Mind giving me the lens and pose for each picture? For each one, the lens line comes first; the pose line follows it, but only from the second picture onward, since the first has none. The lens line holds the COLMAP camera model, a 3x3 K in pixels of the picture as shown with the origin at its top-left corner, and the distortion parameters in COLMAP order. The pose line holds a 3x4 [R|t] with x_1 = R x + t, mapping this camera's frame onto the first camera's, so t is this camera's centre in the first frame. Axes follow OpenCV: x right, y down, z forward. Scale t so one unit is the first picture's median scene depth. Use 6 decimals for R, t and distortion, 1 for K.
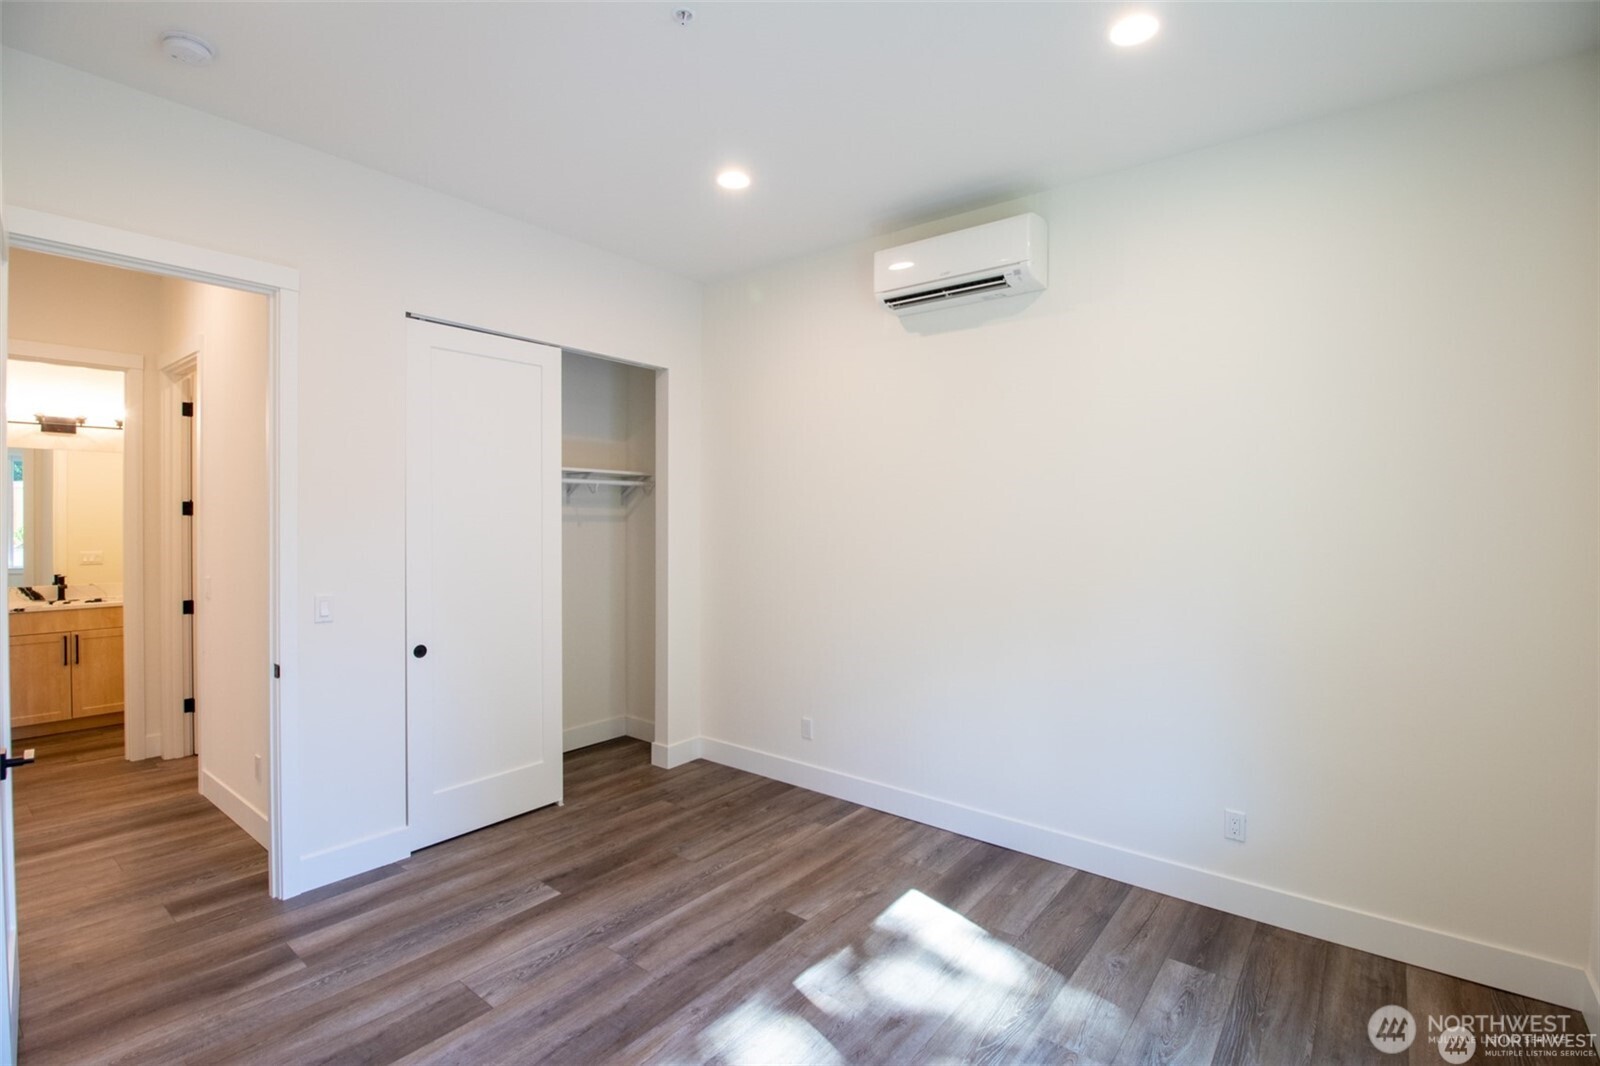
lens RADIAL K [[756.5, 0, 789.6], [0, 756.5, 532.1], [0, 0, 1]] dist [-0.016609, -0.001473]
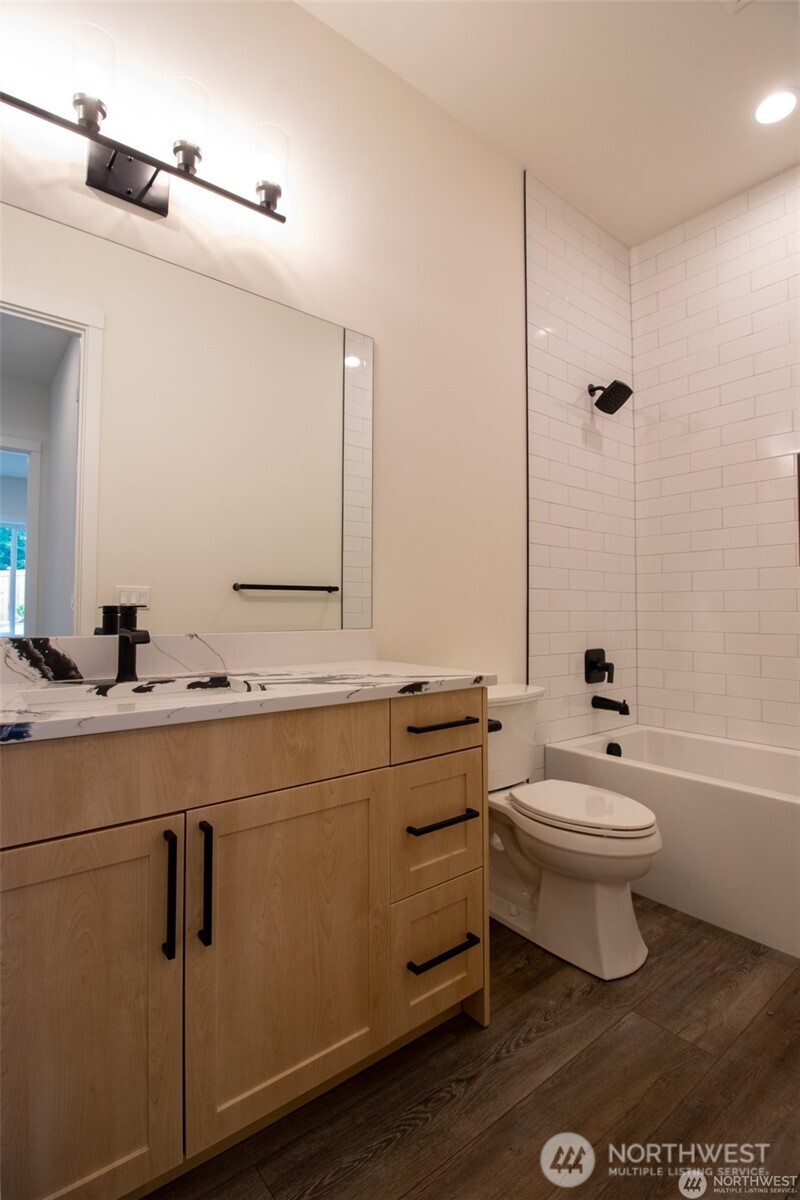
lens RADIAL K [[567.4, 0, 408.1], [0, 567.4, 593.3], [0, 0, 1]] dist [-0.016609, -0.001473]
pose [[0.979537, -0.018761, -0.200386, -0.828571], [0.007711, 0.998413, -0.055782, 0.070074], [0.201115, 0.053095, 0.978128, 0.801147]]
